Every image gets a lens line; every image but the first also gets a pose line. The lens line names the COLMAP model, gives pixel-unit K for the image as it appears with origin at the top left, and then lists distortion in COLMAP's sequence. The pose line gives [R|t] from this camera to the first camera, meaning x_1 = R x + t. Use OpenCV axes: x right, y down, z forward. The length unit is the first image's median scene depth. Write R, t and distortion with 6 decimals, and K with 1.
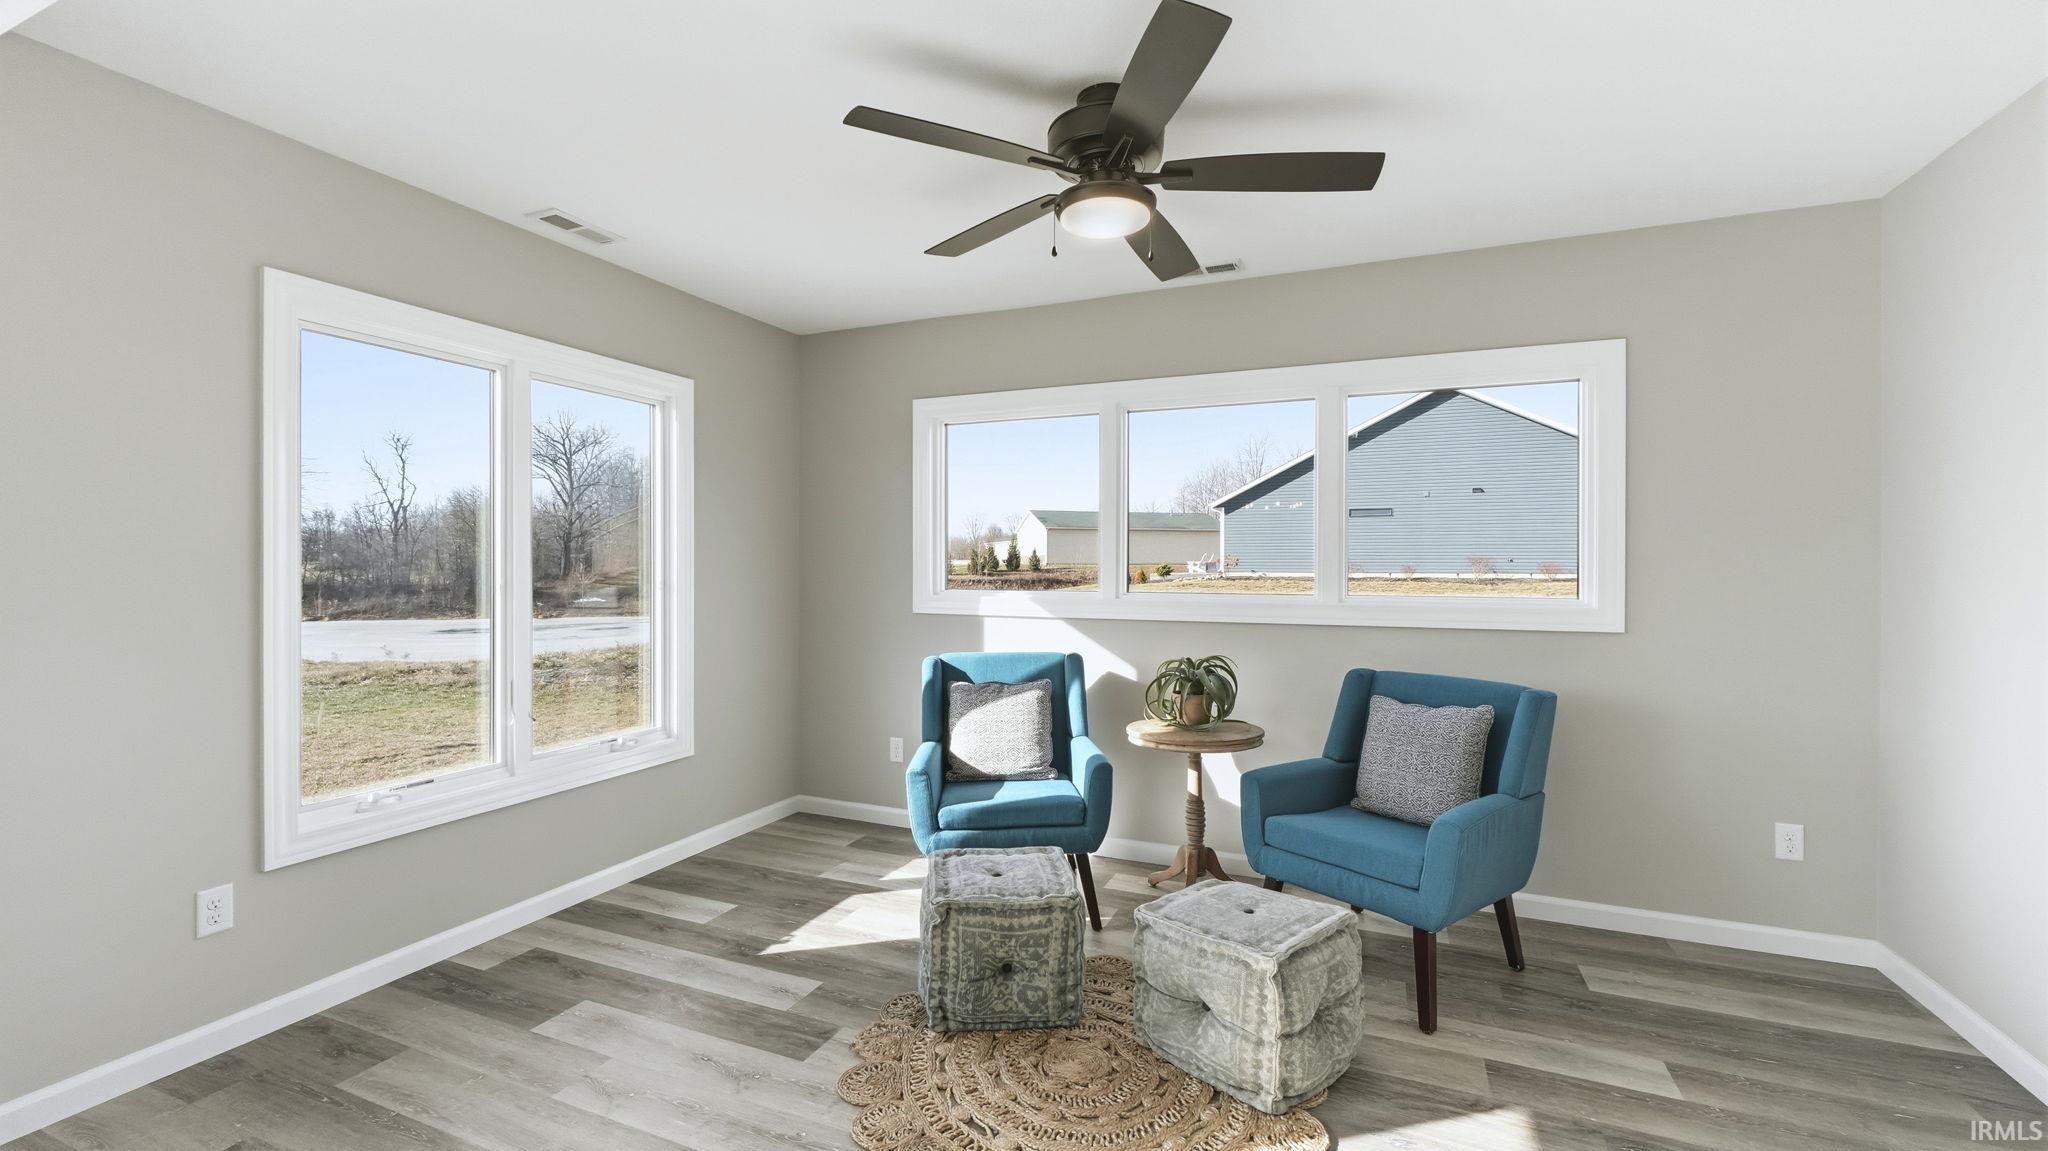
lens RADIAL K [[858.5, 0, 1016.5], [0, 858.5, 562.7], [0, 0, 1]] dist [-0.007225, 0.000602]
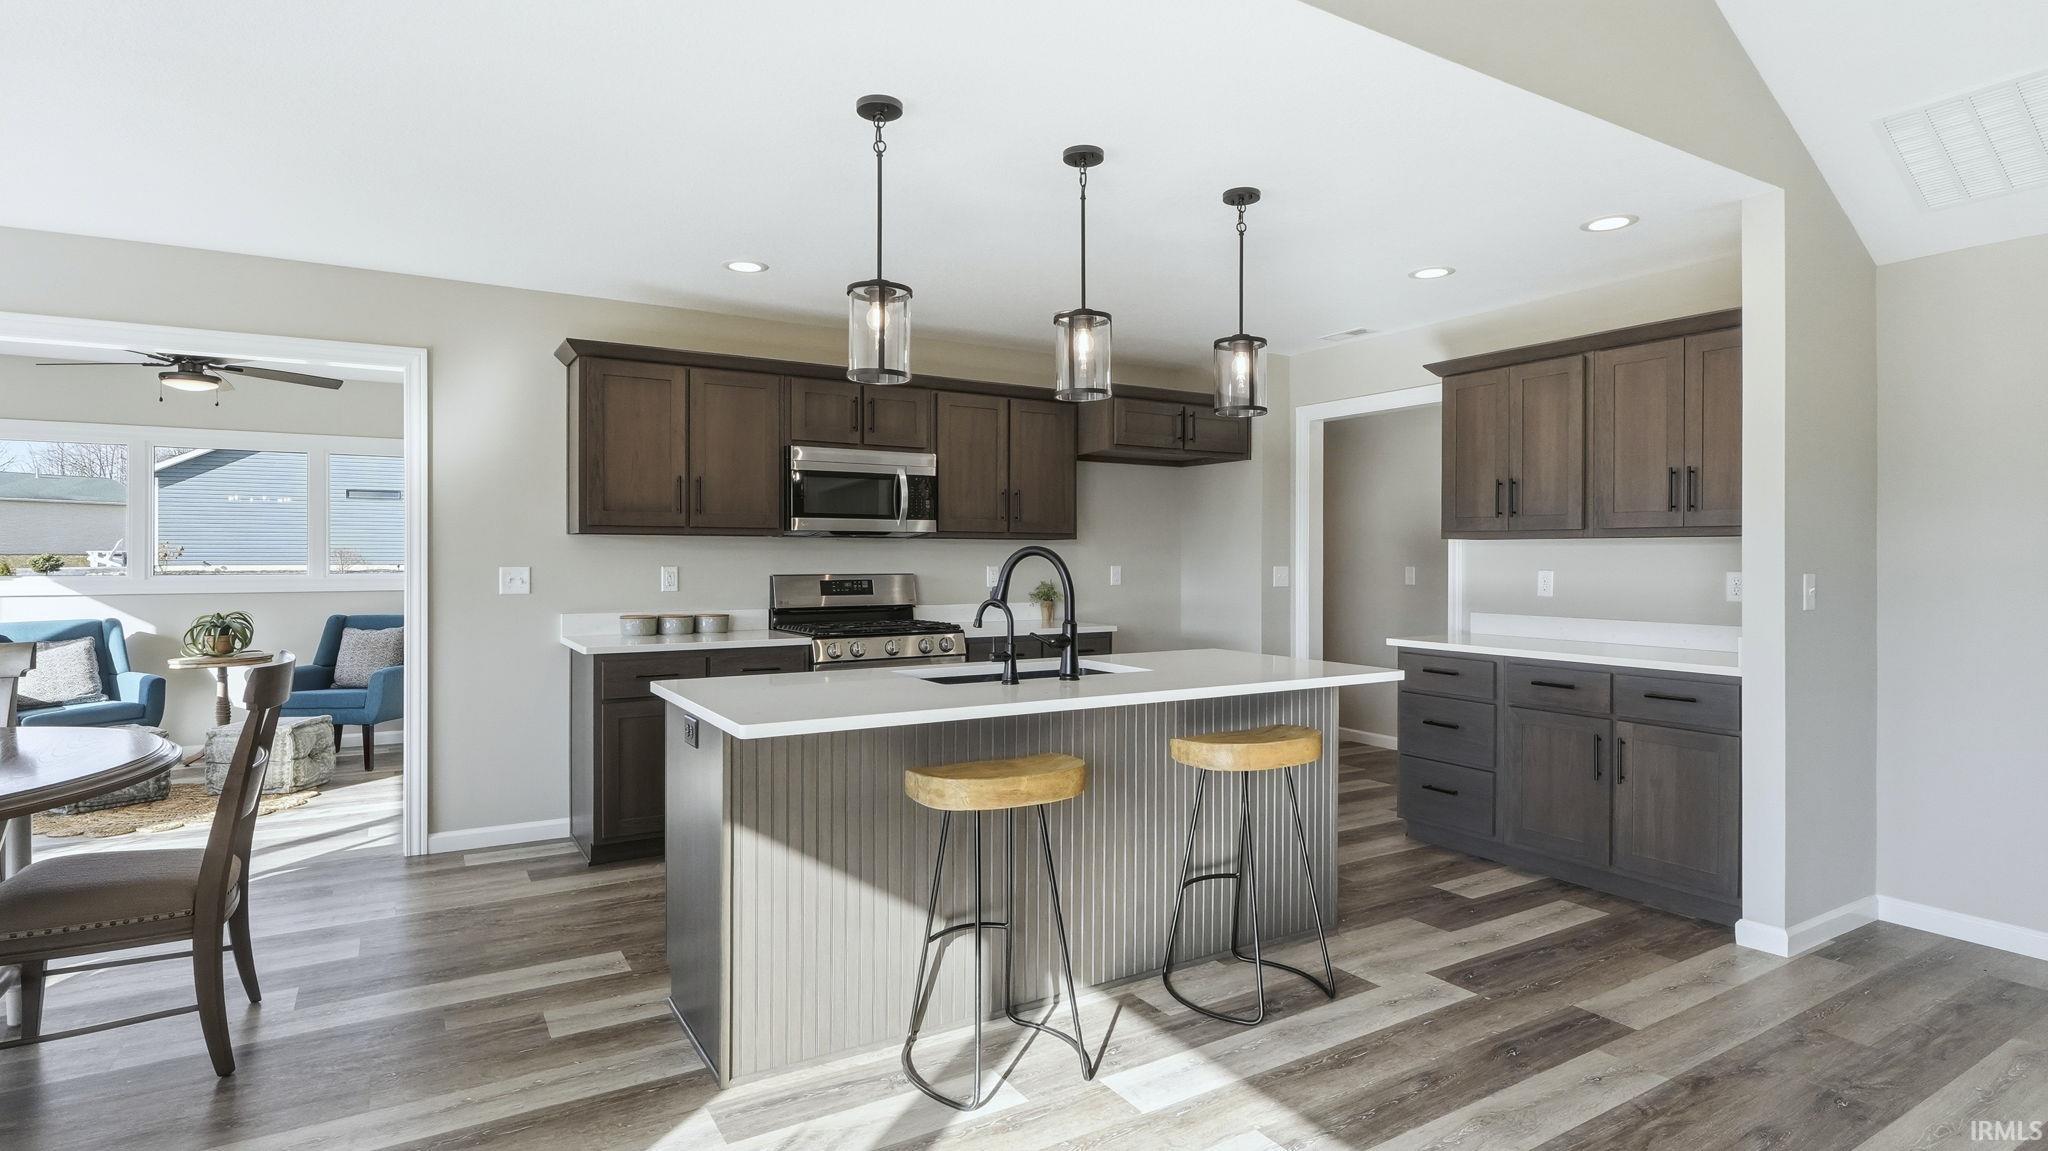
lens RADIAL K [[1031.3, 0, 1018.3], [0, 1031.3, 557.1], [0, 0, 1]] dist [-0.000085, -0.001532]
pose [[0.584381, -0.001047, 0.811479, -0.485006], [-0.002329, 0.999993, 0.002967, -0.003486], [-0.811476, -0.003624, 0.584374, -1.332307]]
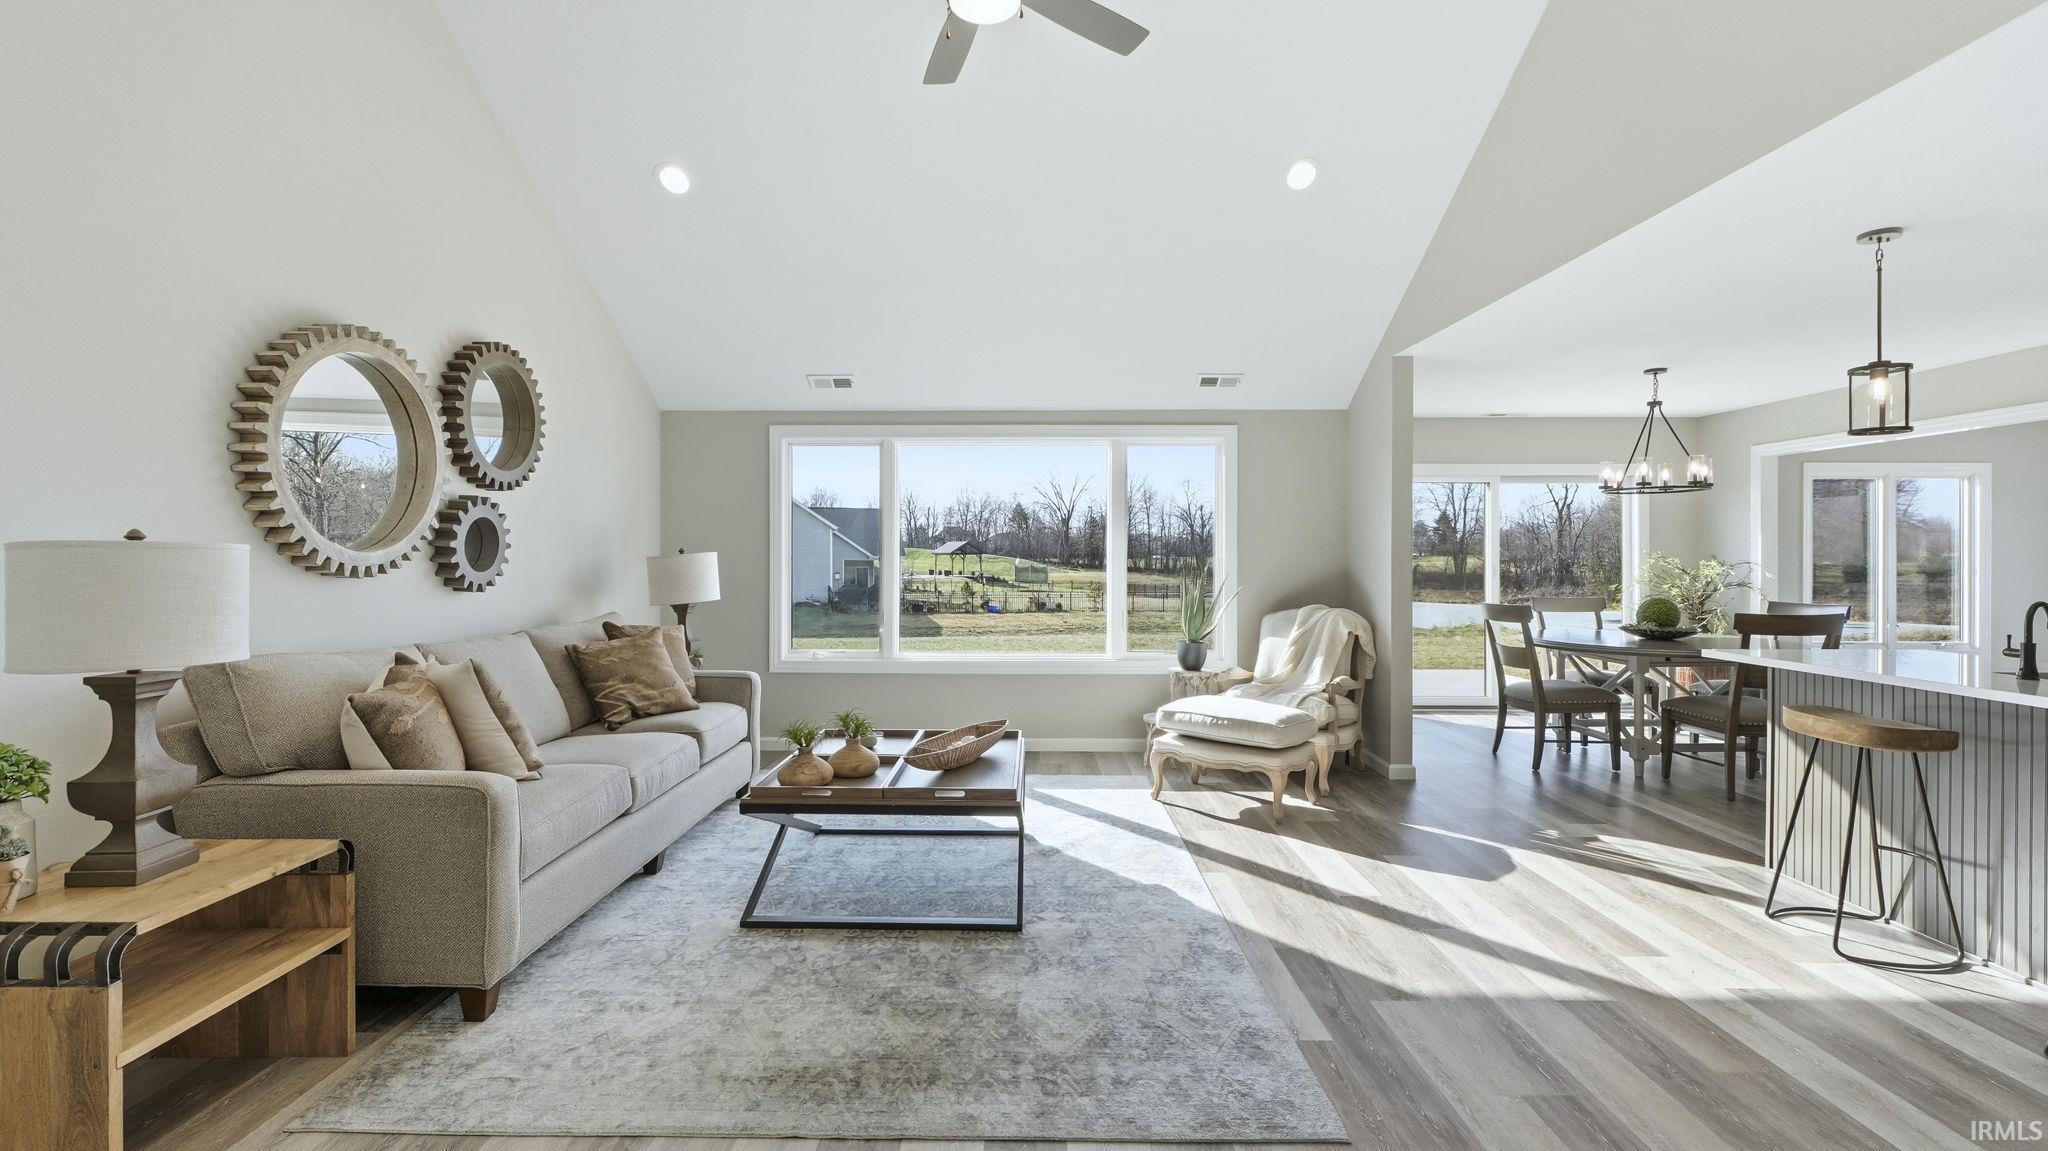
lens RADIAL K [[858.5, 0, 1009.6], [0, 858.5, 560.5], [0, 0, 1]] dist [-0.007225, 0.000602]
pose [[0.378559, 0.004770, -0.925565, 0.635448], [0.000172, 0.999986, 0.005224, -0.007881], [0.925577, -0.002137, 0.378553, -2.007027]]
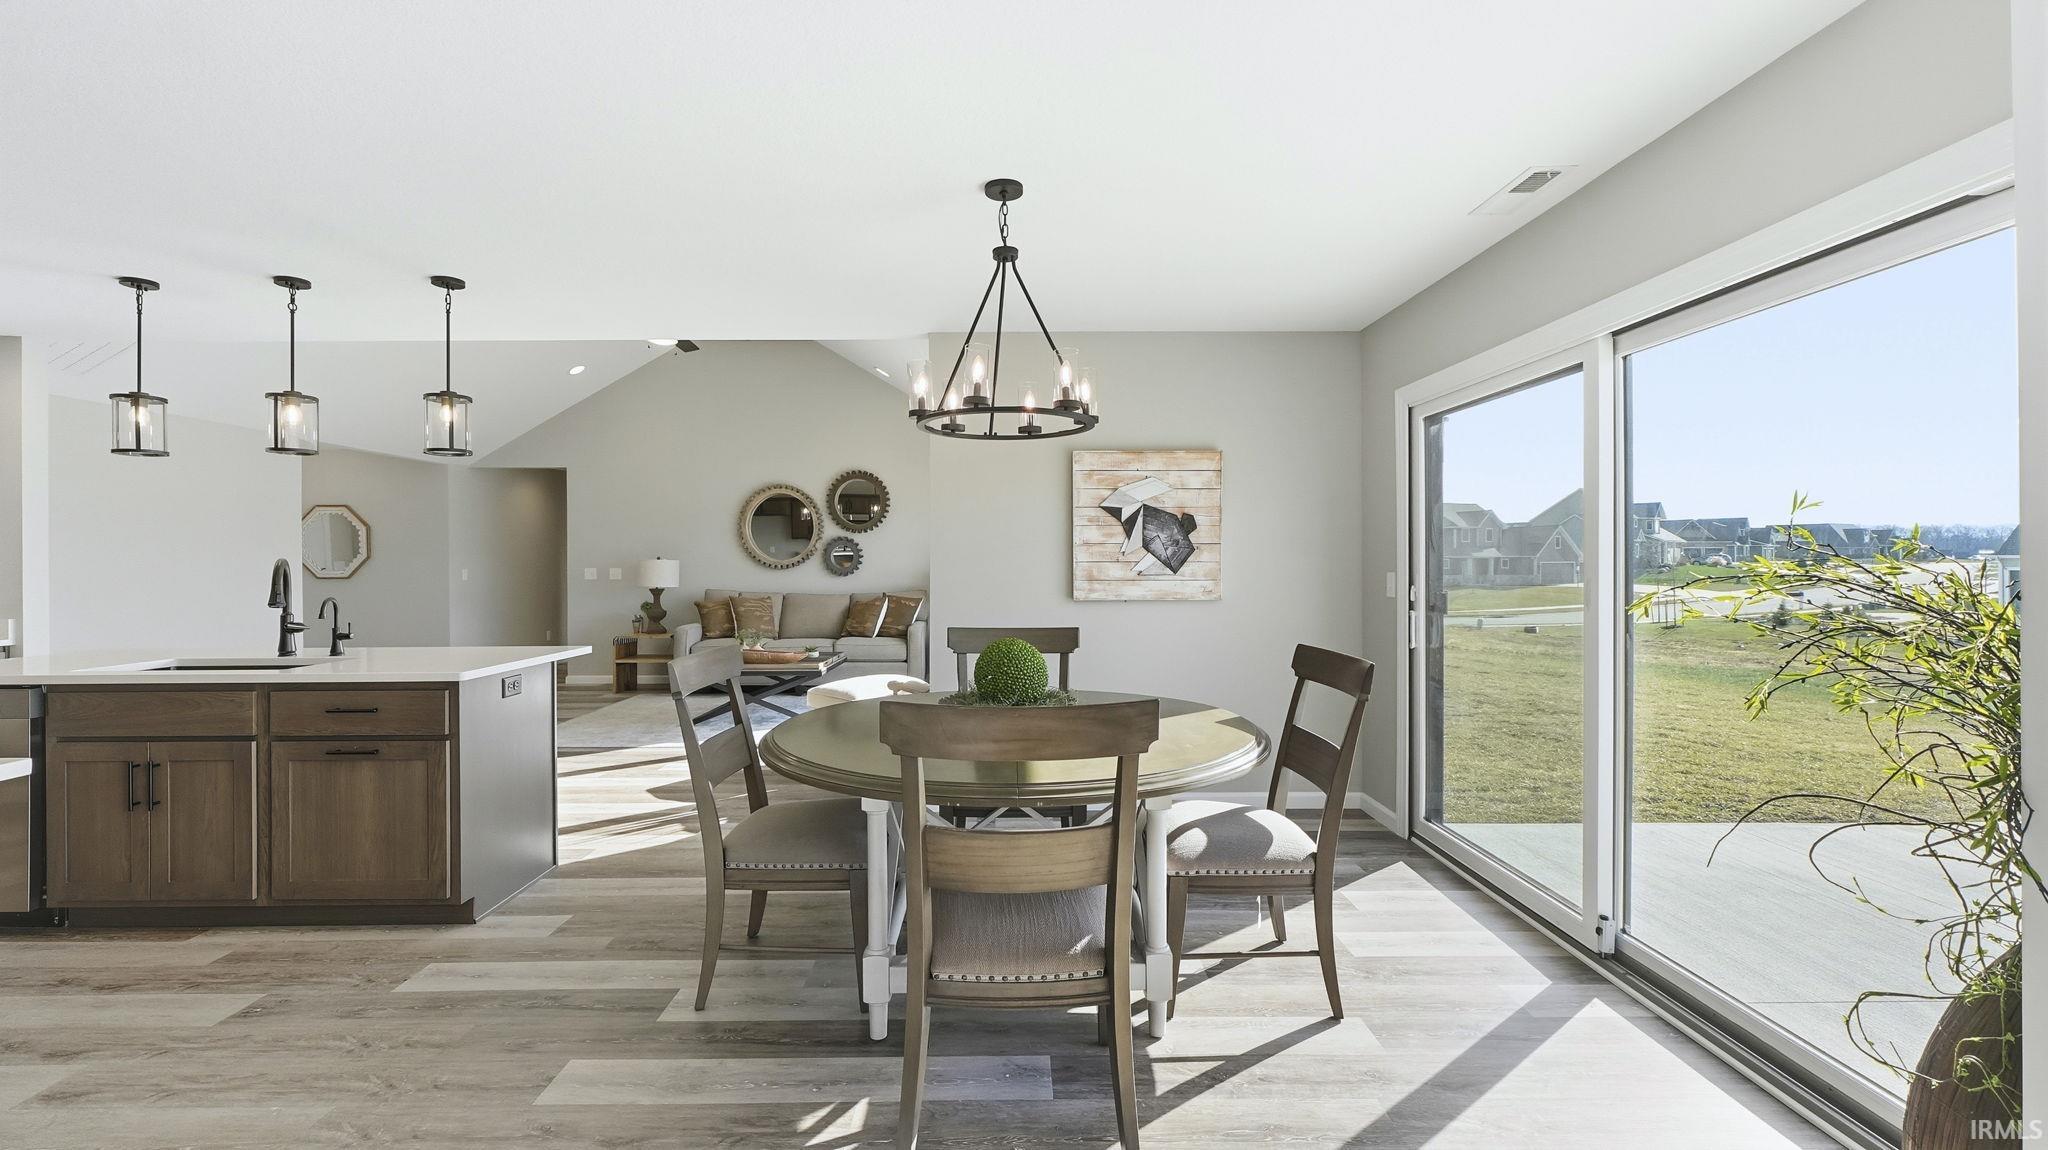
lens RADIAL K [[858.5, 0, 1029.1], [0, 858.5, 563.1], [0, 0, 1]] dist [-0.007225, 0.000602]
pose [[-0.912419, 0.004001, -0.409237, -0.109006], [0.004371, 0.999990, 0.000033, -0.000426], [0.409233, -0.001758, -0.912428, 0.555943]]
